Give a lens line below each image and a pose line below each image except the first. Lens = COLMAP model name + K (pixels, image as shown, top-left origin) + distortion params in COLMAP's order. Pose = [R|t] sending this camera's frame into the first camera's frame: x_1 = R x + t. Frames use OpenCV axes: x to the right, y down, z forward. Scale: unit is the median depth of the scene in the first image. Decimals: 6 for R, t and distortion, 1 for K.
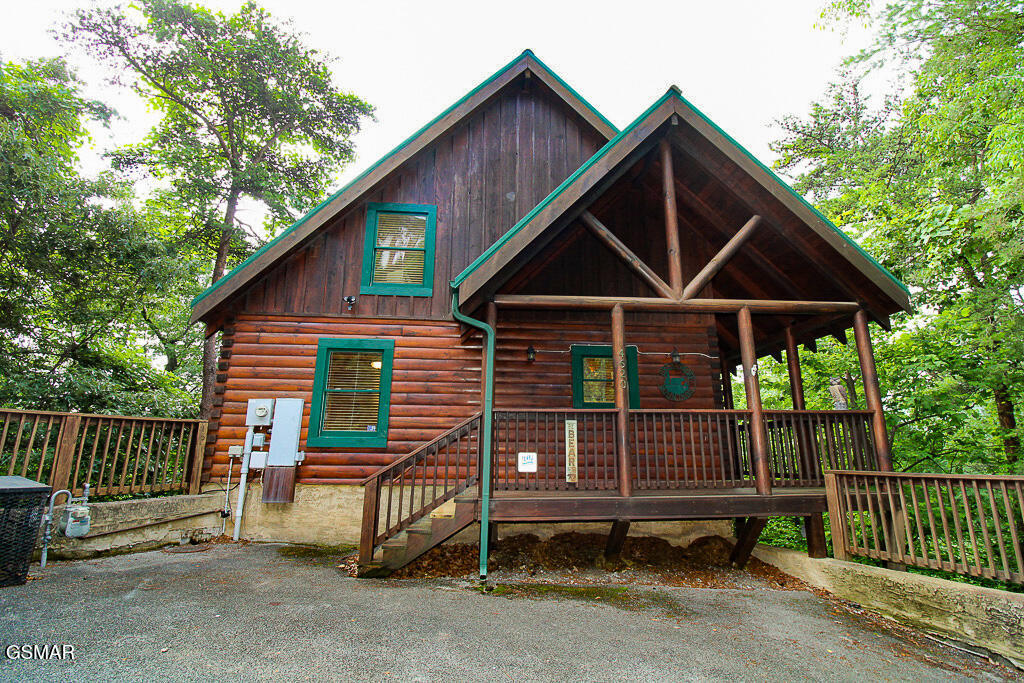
lens RADIAL K [[471.3, 0, 513.0], [0, 471.3, 338.4], [0, 0, 1]] dist [-0.020895, -0.000919]
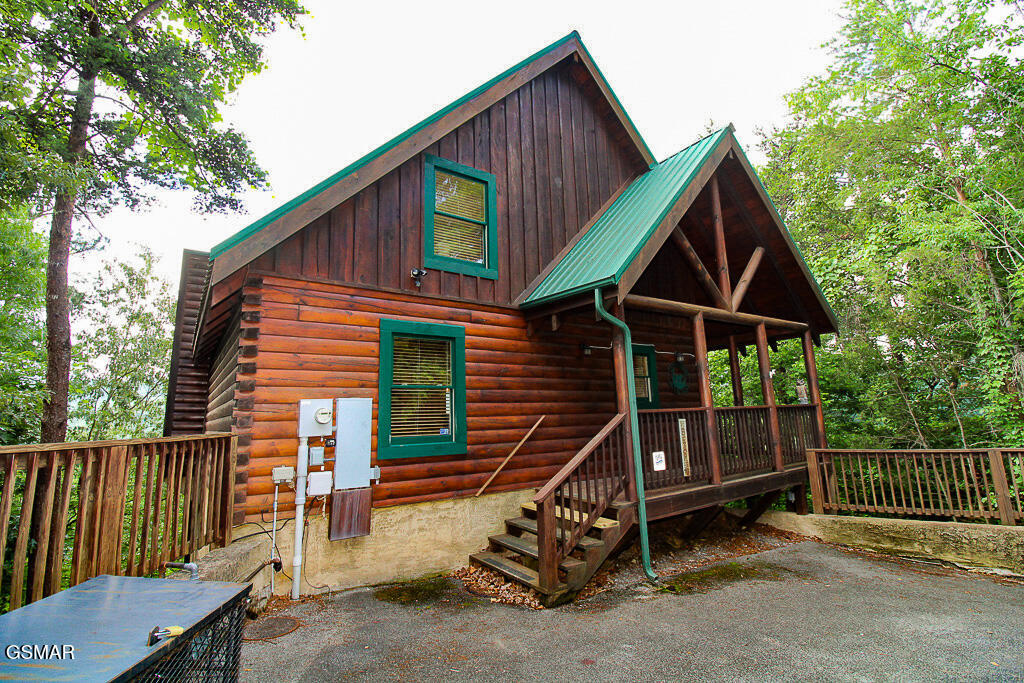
lens RADIAL K [[471.3, 0, 510.8], [0, 471.3, 337.9], [0, 0, 1]] dist [-0.020895, -0.000919]
pose [[0.866884, 0.053511, 0.495629, -0.660216], [-0.079779, 0.996300, 0.031970, -0.011702], [-0.492085, -0.067255, 0.867946, 0.239028]]
